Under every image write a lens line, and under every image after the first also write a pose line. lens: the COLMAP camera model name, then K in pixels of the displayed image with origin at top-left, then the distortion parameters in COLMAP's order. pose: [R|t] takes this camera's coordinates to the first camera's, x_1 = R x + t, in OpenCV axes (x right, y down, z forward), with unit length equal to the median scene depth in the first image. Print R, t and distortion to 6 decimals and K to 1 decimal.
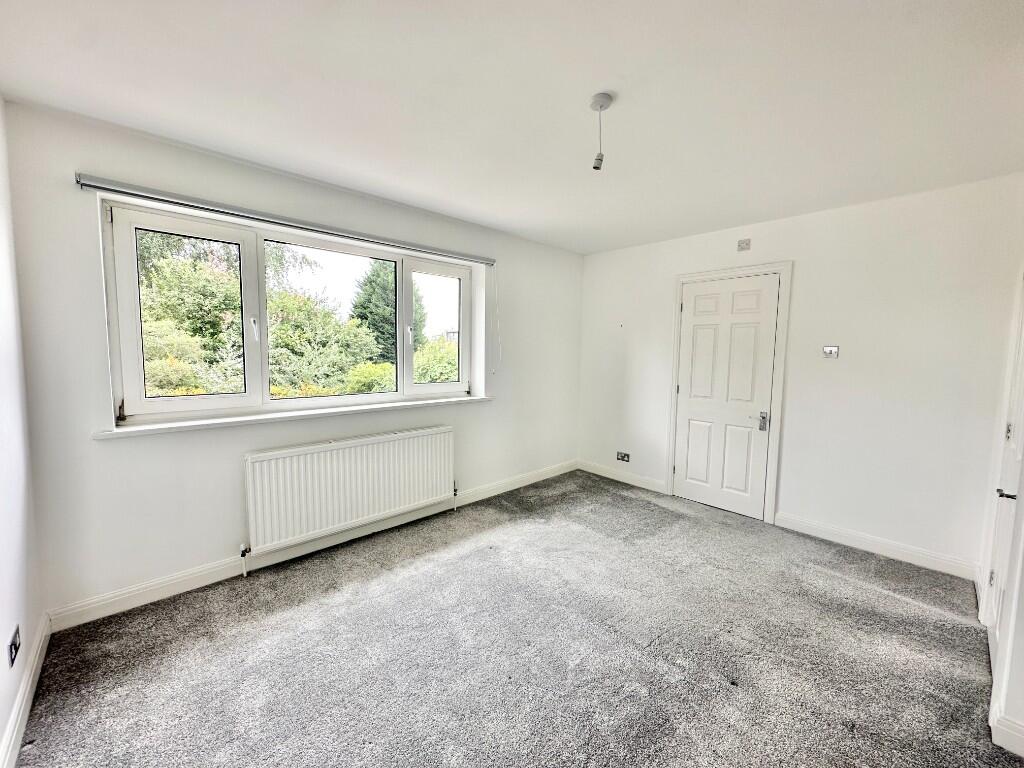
lens RADIAL K [[419.8, 0, 523.9], [0, 419.8, 387.2], [0, 0, 1]] dist [0.001185, -0.000027]
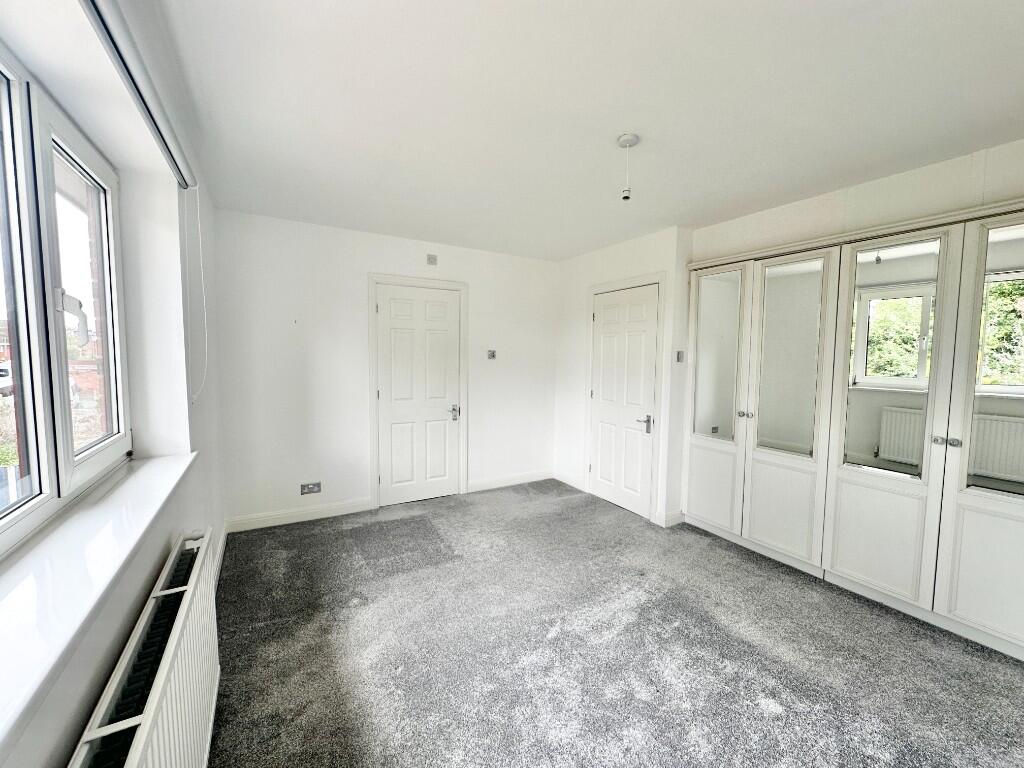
lens RADIAL K [[409.1, 0, 512.8], [0, 409.1, 384.3], [0, 0, 1]] dist [-0.002000, -0.000801]
pose [[0.217744, -0.081107, 0.972630, -0.517706], [0.078661, 0.994758, 0.065343, -0.061486], [-0.972831, 0.062281, 0.222983, 0.562983]]
